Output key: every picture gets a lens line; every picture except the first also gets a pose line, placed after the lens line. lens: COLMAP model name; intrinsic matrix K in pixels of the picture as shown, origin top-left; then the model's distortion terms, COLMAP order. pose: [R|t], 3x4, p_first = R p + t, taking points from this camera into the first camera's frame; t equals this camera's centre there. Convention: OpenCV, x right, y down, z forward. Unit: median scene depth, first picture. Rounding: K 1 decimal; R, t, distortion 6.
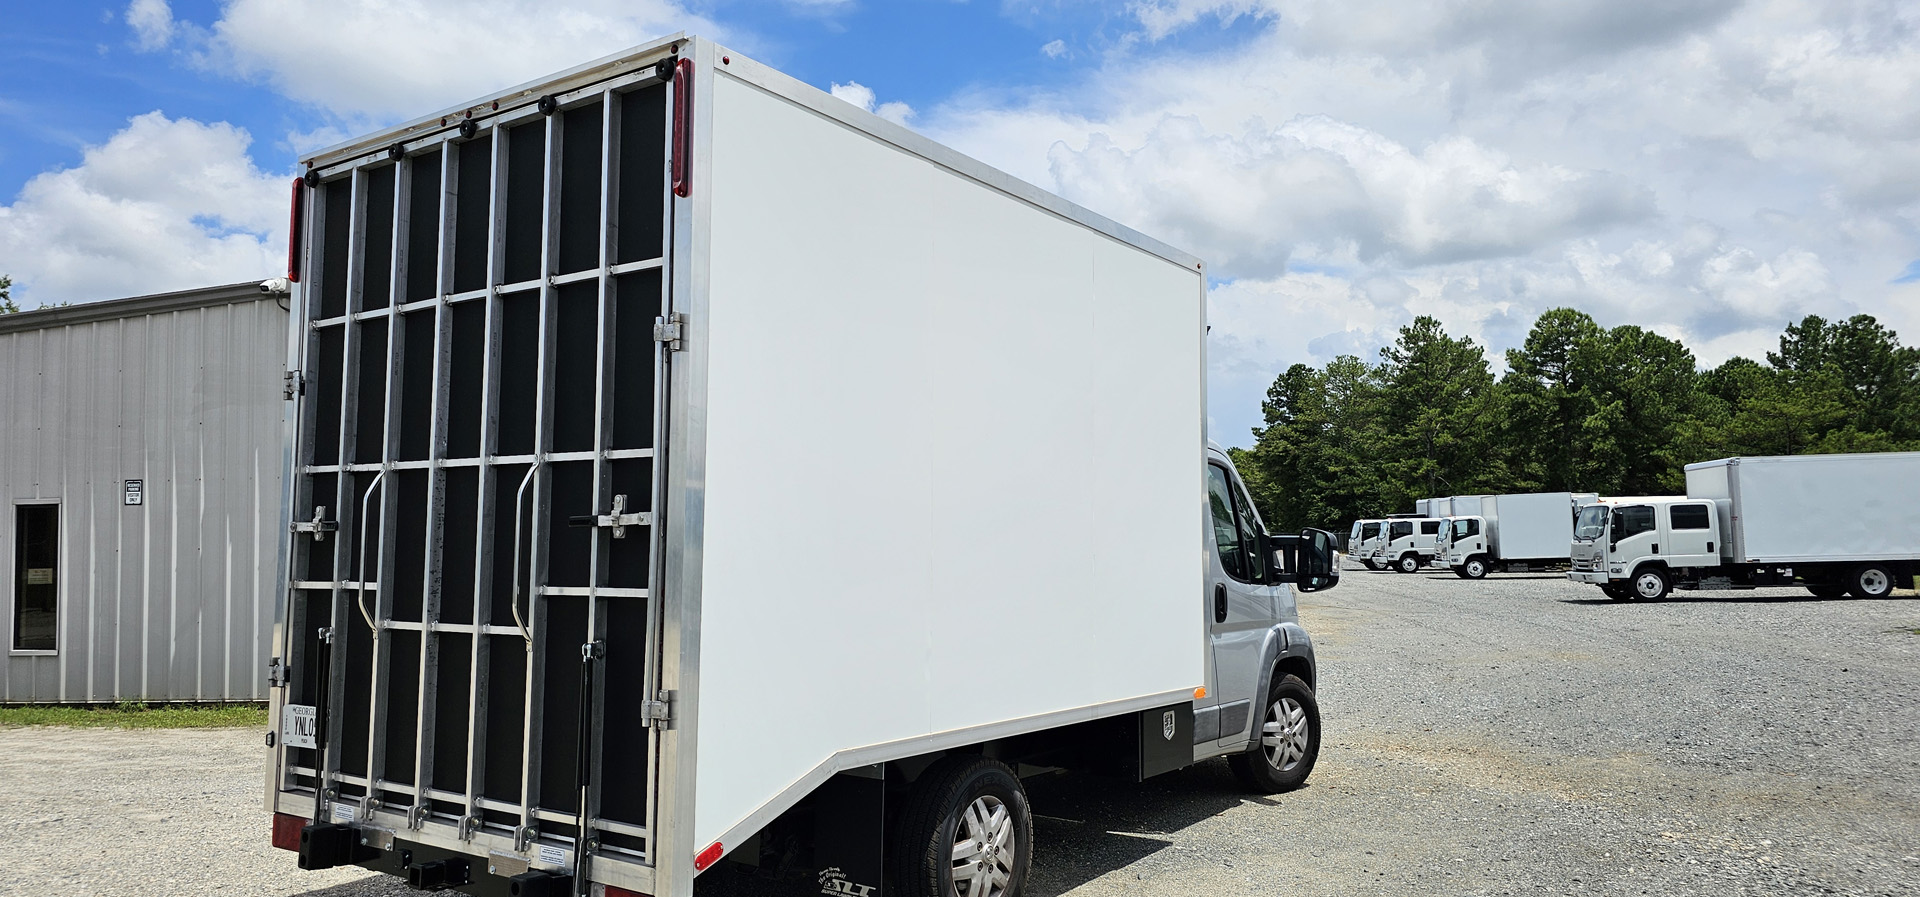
lens RADIAL K [[1296.2, 0, 960.0], [0, 1296.2, 448.5], [0, 0, 1]] dist [0.039569, -0.000127]
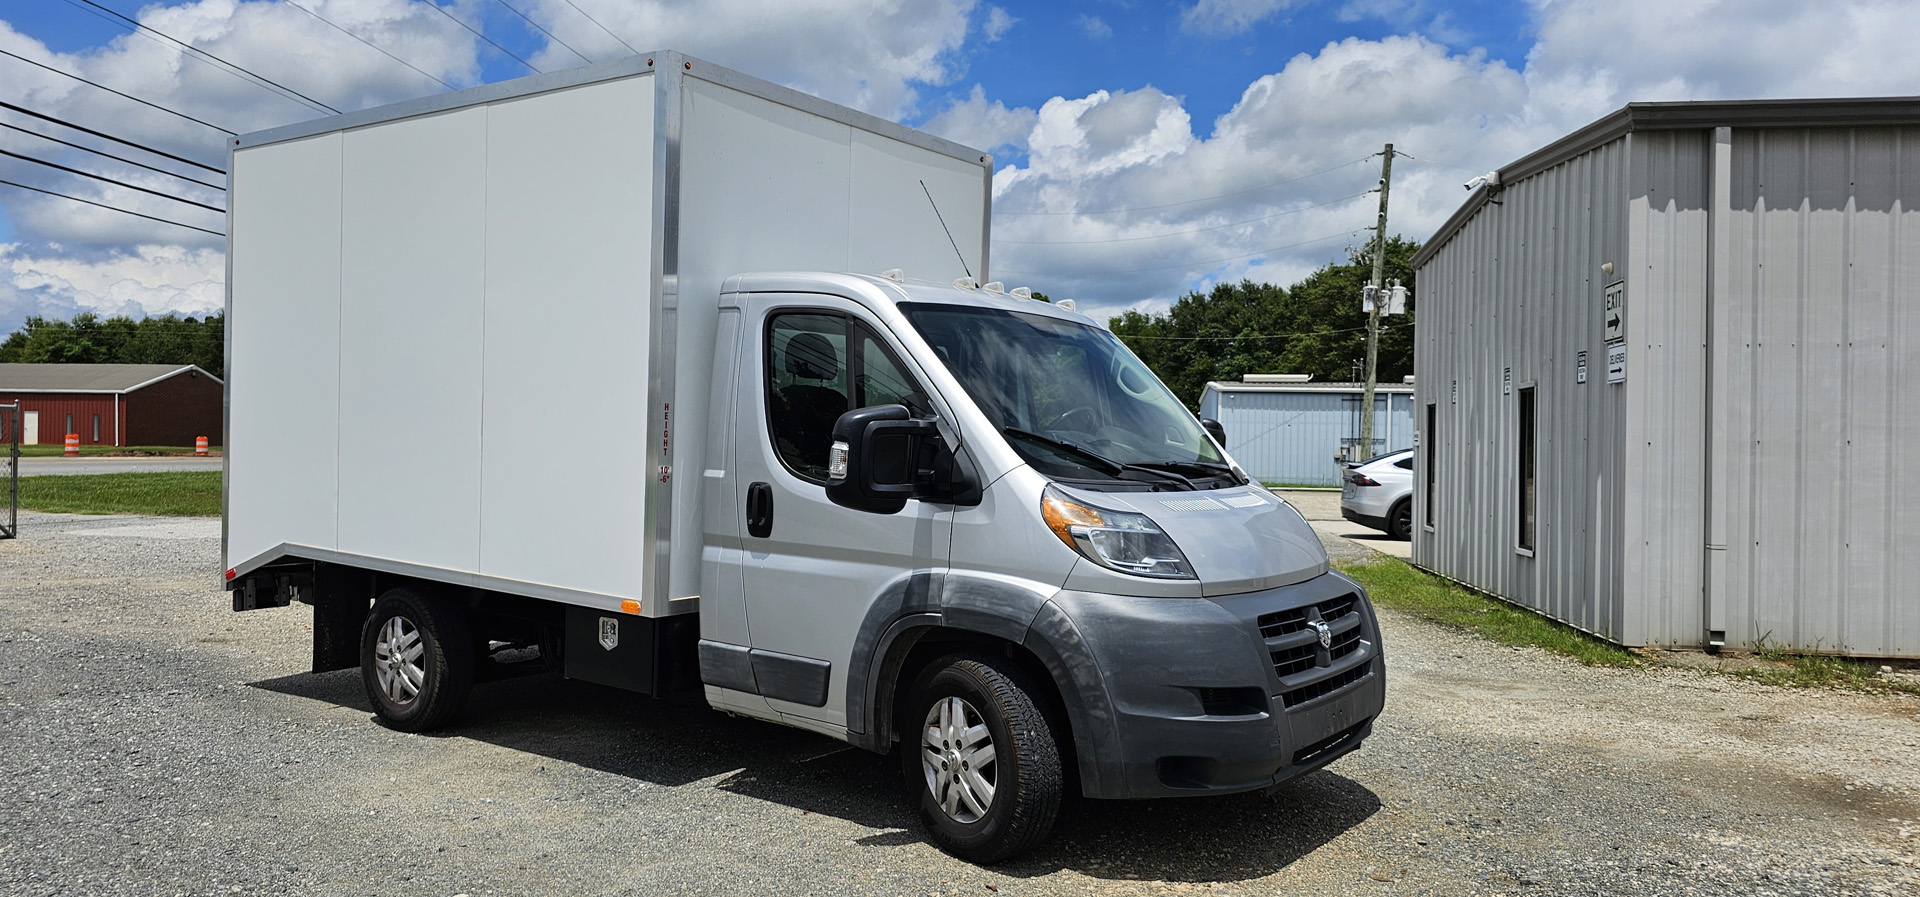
lens RADIAL K [[1330.7, 0, 931.4], [0, 1330.7, 438.6], [0, 0, 1]] dist [0.031990, -0.006324]
pose [[-0.035604, 0.012740, -0.999285, 1.352111], [0.051220, 0.998628, 0.010907, 0.114606], [0.998053, -0.050795, -0.036207, 1.647872]]
